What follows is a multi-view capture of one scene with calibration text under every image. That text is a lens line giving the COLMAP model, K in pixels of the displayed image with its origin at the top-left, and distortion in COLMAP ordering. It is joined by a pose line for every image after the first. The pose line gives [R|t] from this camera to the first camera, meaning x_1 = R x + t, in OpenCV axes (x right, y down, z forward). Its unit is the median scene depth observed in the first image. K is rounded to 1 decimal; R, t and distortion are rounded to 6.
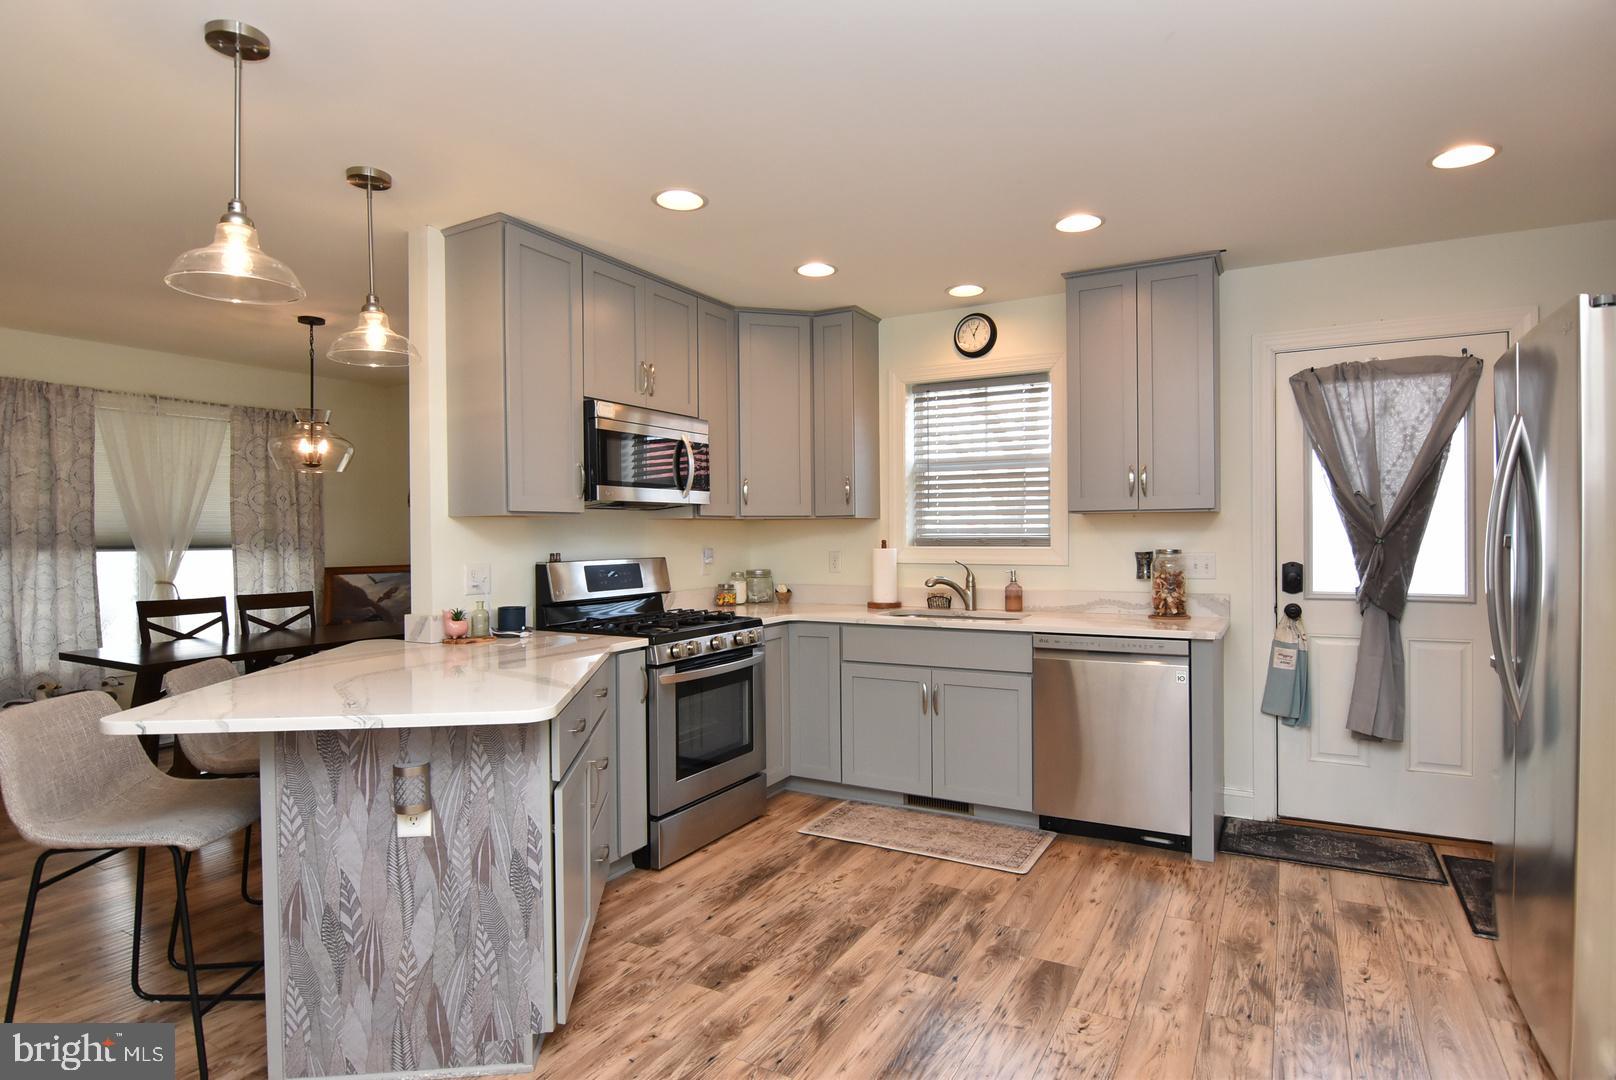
lens RADIAL K [[857.9, 0, 812.6], [0, 857.9, 539.1], [0, 0, 1]] dist [0.002938, -0.017809]
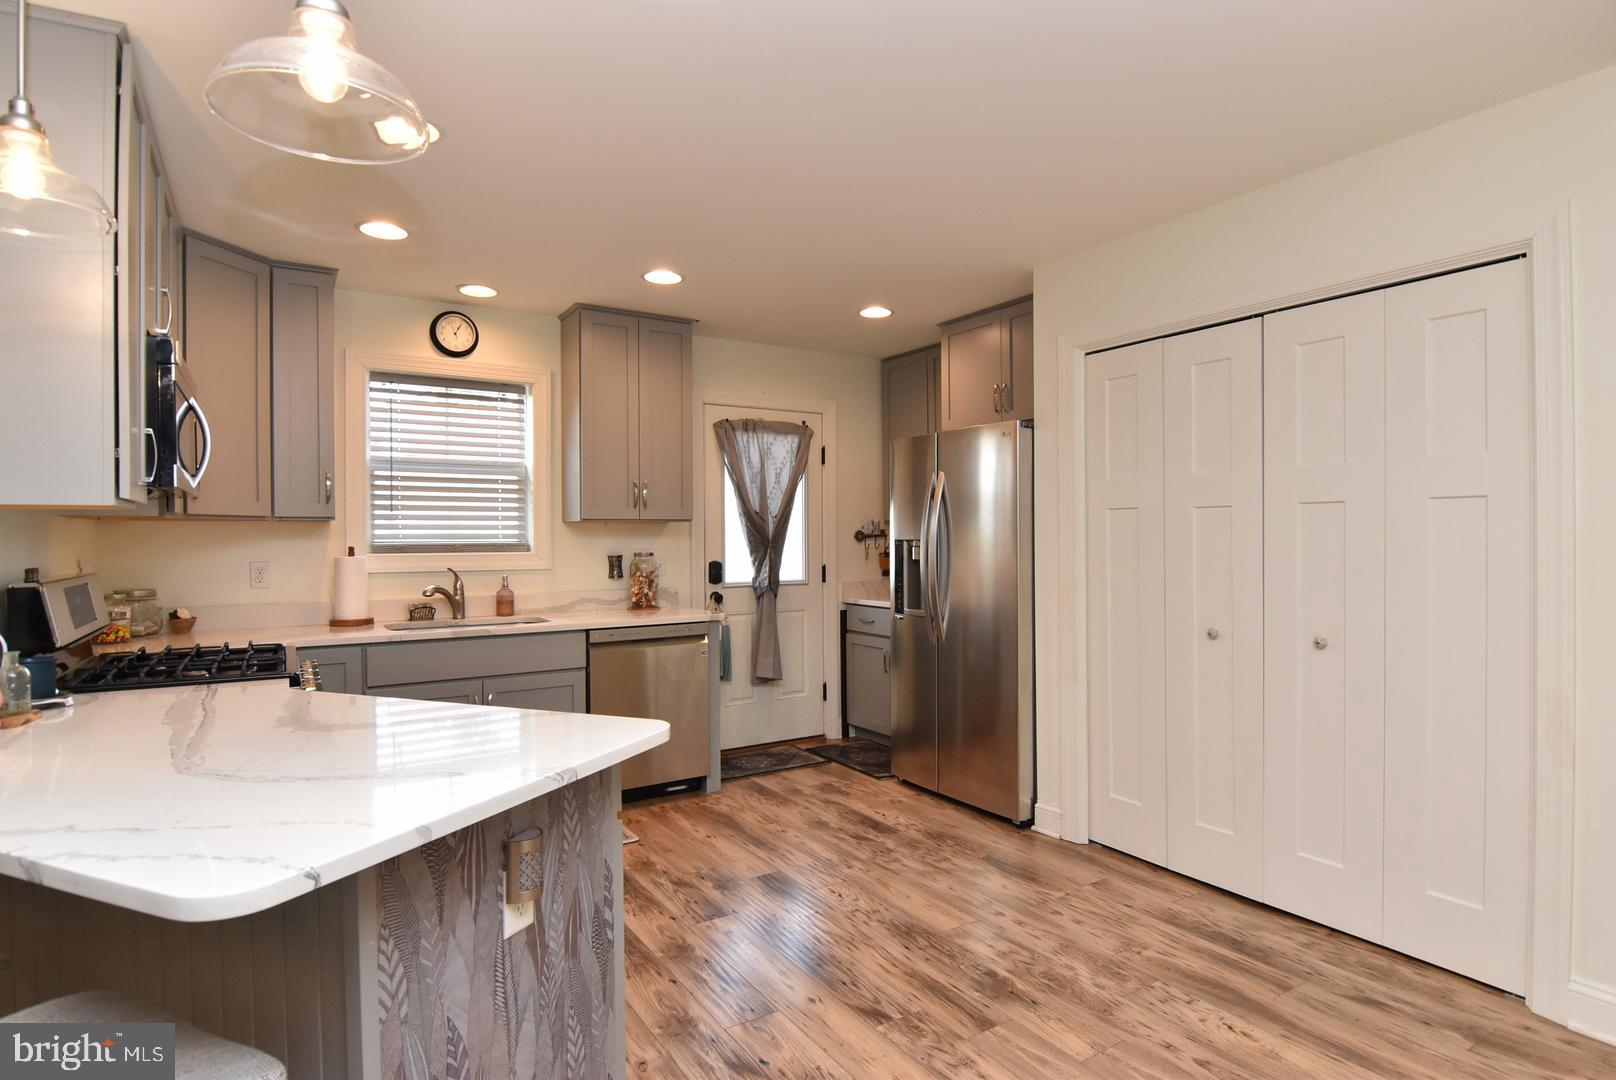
lens RADIAL K [[857.9, 0, 812.3], [0, 857.9, 538.2], [0, 0, 1]] dist [0.002938, -0.017809]
pose [[0.479102, 0.003963, 0.877750, -0.551455], [0.007141, 0.999939, -0.008412, 0.003771], [-0.877730, 0.010298, 0.479045, 0.220267]]
